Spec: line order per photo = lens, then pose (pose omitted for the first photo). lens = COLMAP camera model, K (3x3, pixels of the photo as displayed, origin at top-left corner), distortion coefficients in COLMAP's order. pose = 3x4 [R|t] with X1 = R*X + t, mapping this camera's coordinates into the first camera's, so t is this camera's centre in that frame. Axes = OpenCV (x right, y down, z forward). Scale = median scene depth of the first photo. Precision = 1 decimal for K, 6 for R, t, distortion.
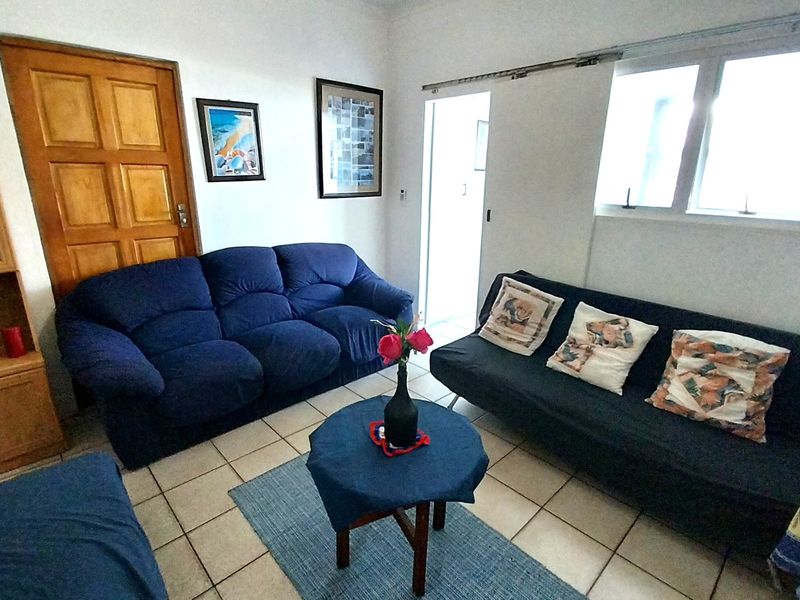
lens RADIAL K [[420.3, 0, 396.6], [0, 420.3, 299.1], [0, 0, 1]] dist [0.003533, 0.000267]
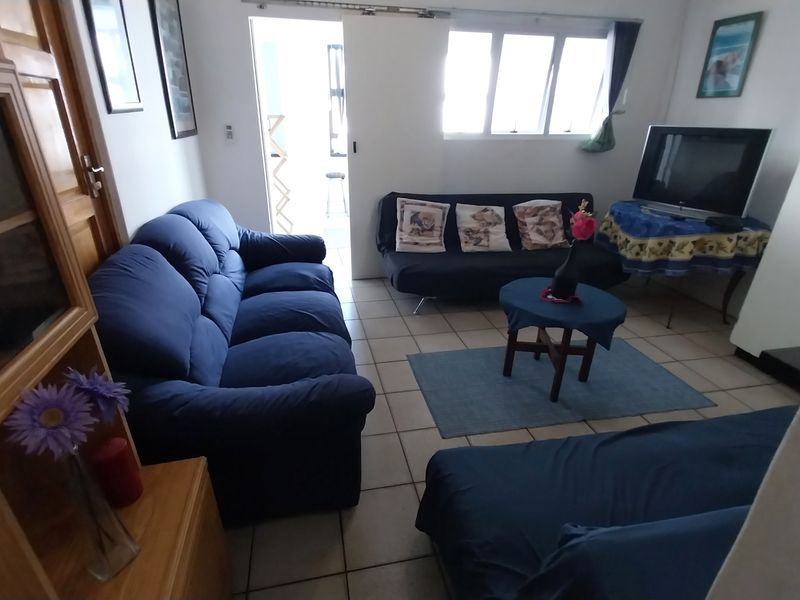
lens RADIAL K [[420.3, 0, 396.2], [0, 420.3, 301.9], [0, 0, 1]] dist [0.003533, 0.000267]
pose [[0.513807, -0.349867, 0.783323, -0.868652], [0.238691, 0.935312, 0.261186, -0.100218], [-0.824032, 0.052773, 0.564080, 0.387967]]
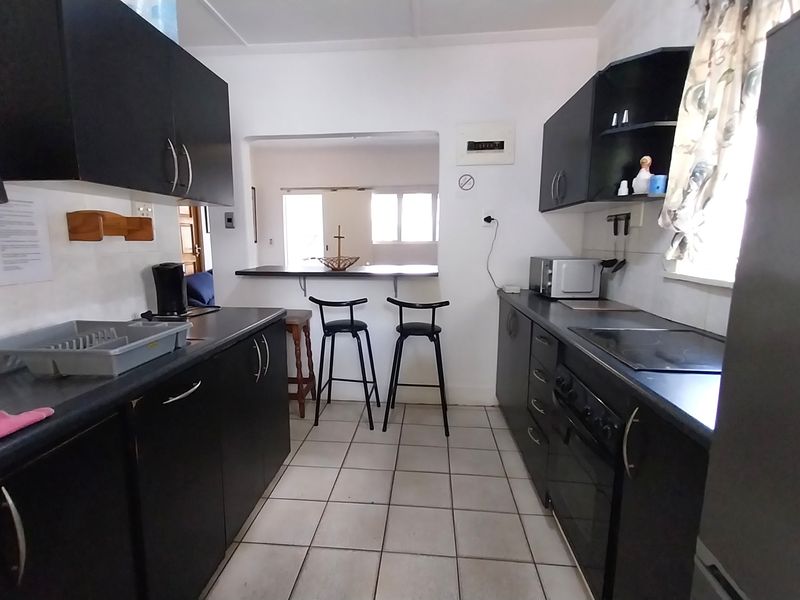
lens RADIAL K [[420.3, 0, 397.7], [0, 420.3, 302.0], [0, 0, 1]] dist [0.003533, 0.000267]
pose [[0.739233, -0.113591, 0.663801, -1.211679], [0.208830, 0.975750, -0.065589, 0.360581], [-0.640253, 0.187108, 0.745028, -0.992921]]
